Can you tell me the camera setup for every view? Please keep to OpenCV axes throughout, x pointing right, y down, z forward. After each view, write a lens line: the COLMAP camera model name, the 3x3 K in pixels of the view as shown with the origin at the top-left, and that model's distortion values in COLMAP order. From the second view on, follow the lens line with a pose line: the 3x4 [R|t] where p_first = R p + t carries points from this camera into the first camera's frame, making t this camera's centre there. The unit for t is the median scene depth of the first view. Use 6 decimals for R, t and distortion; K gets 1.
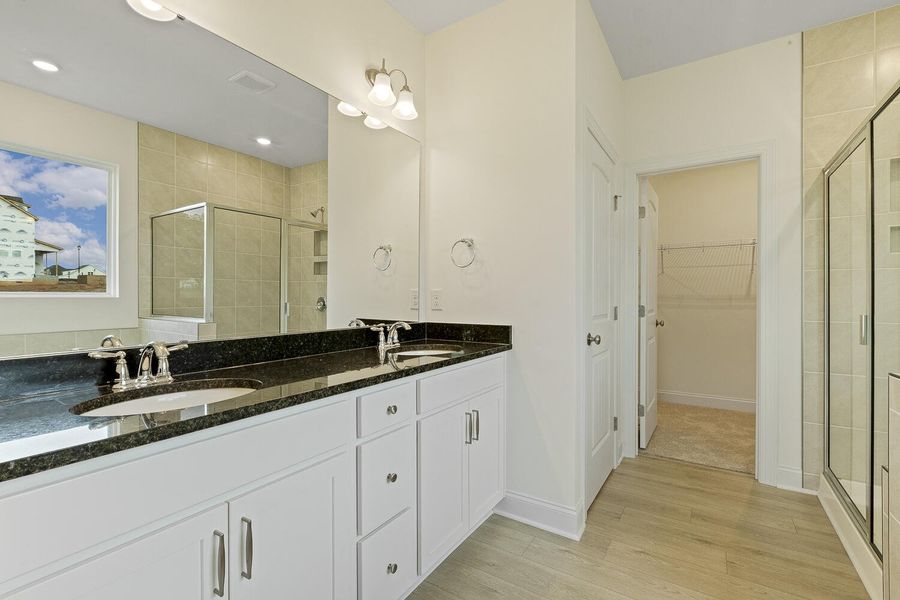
lens RADIAL K [[400.4, 0, 449.0], [0, 400.4, 300.1], [0, 0, 1]] dist [-0.001393, -0.000658]
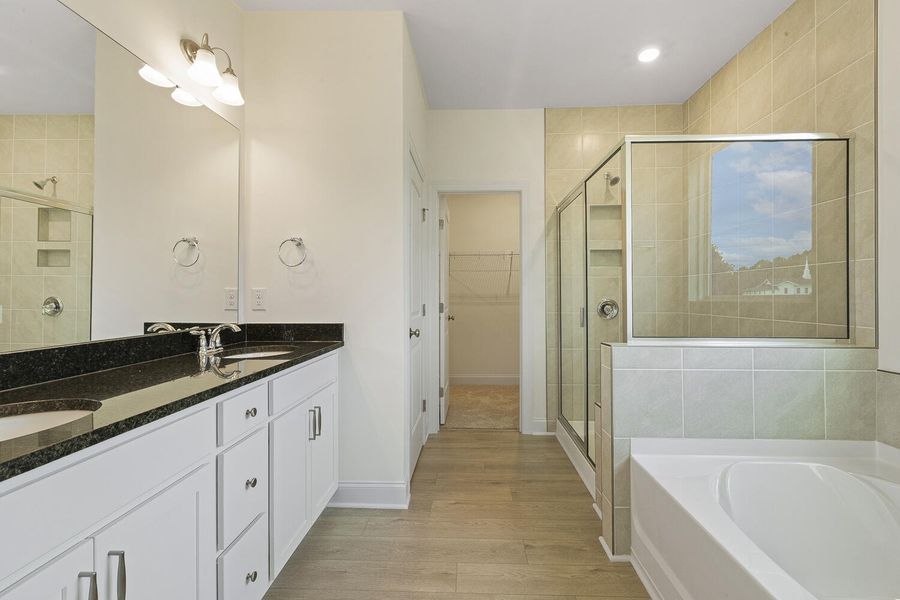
lens RADIAL K [[400.4, 0, 454.1], [0, 400.4, 295.7], [0, 0, 1]] dist [-0.001393, -0.000658]
pose [[0.860333, -0.001886, 0.509729, -0.124011], [0.005995, 0.999961, -0.006417, -0.000646], [-0.509698, 0.008577, 0.860311, -0.051752]]
